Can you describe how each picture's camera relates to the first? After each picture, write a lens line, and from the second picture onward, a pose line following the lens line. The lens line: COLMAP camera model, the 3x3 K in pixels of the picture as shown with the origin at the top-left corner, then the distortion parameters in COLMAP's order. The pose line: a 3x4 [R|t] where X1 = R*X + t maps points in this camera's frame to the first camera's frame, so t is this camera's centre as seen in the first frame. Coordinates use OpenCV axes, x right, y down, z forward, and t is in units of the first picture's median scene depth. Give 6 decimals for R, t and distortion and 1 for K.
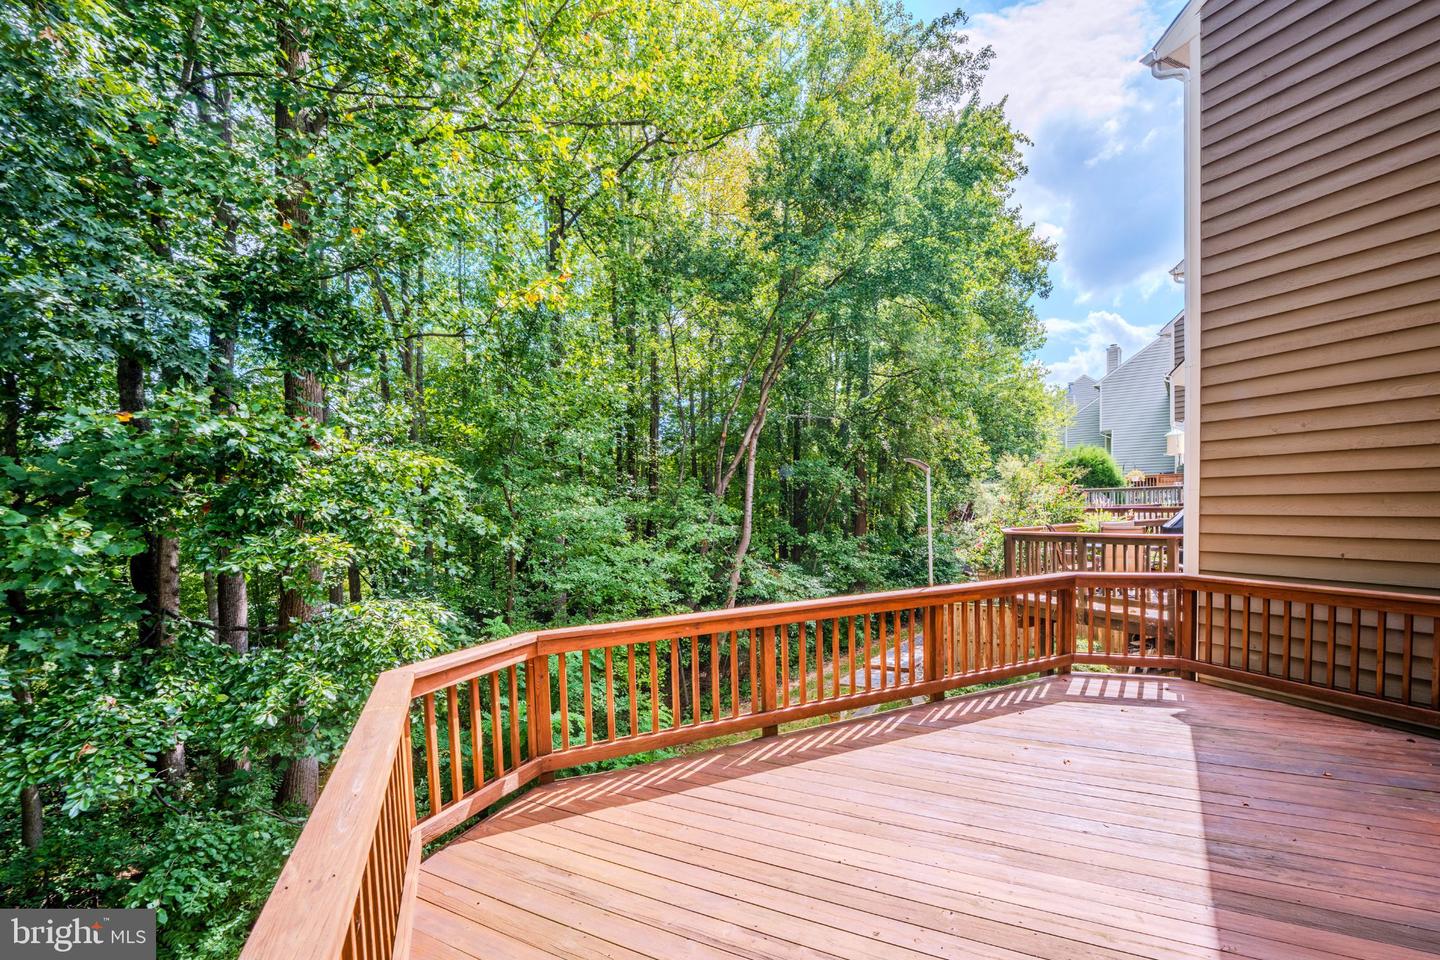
lens RADIAL K [[595.6, 0, 719.7], [0, 595.6, 506.8], [0, 0, 1]] dist [-0.019829, -0.000253]
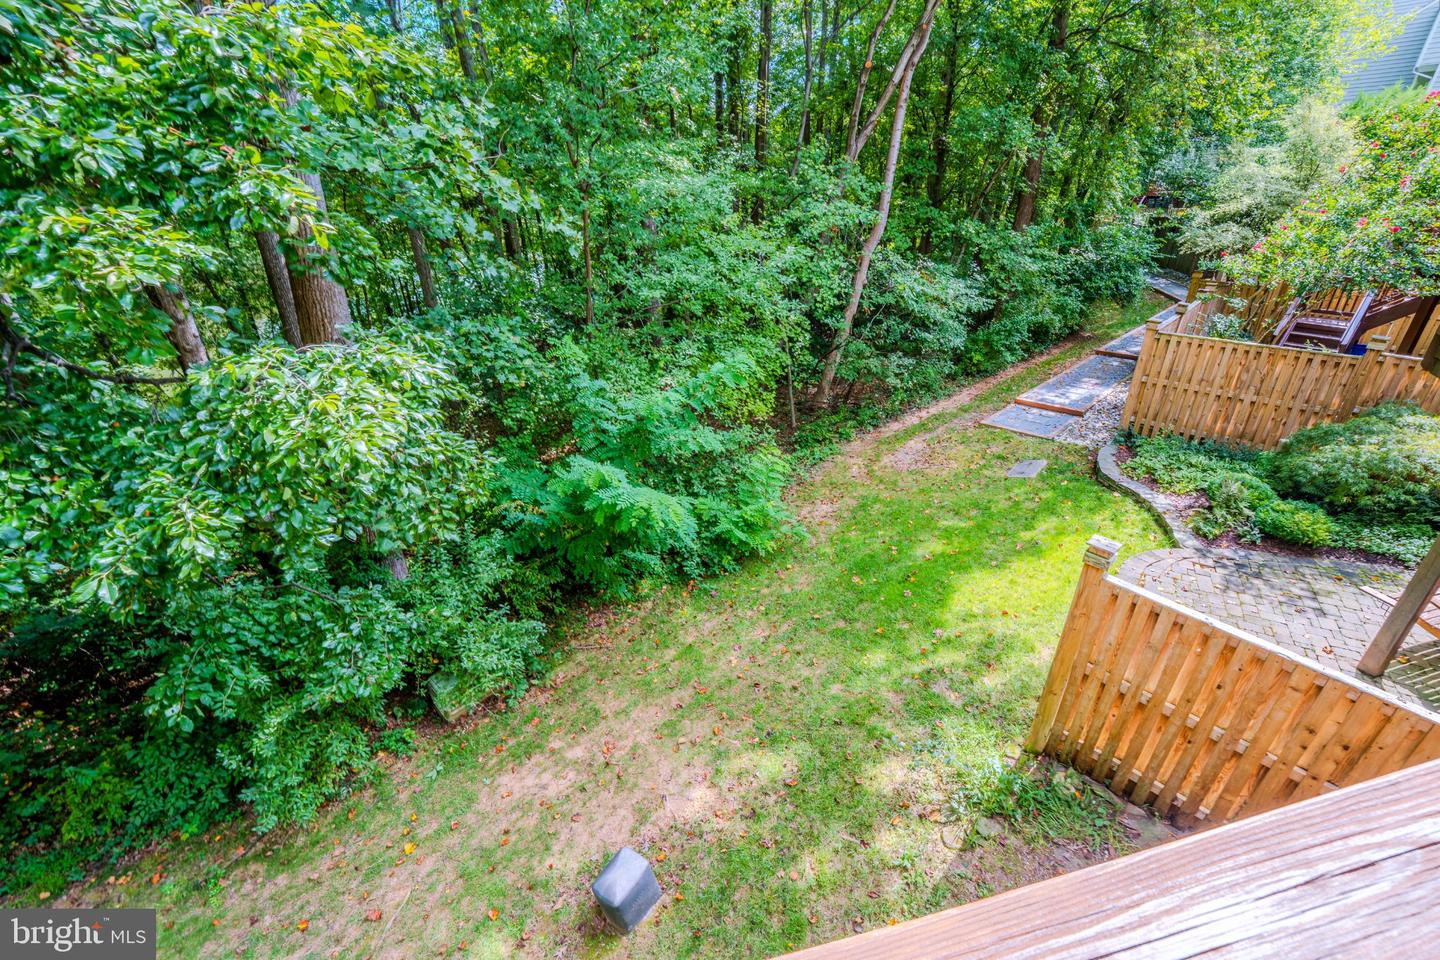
lens RADIAL K [[595.6, 0, 719.7], [0, 595.6, 506.8], [0, 0, 1]] dist [-0.019829, -0.000253]
pose [[0.986665, 0.081830, -0.140698, -0.041128], [-0.004513, 0.877850, 0.478914, 0.010858], [0.162702, -0.471892, 0.866514, 0.191048]]
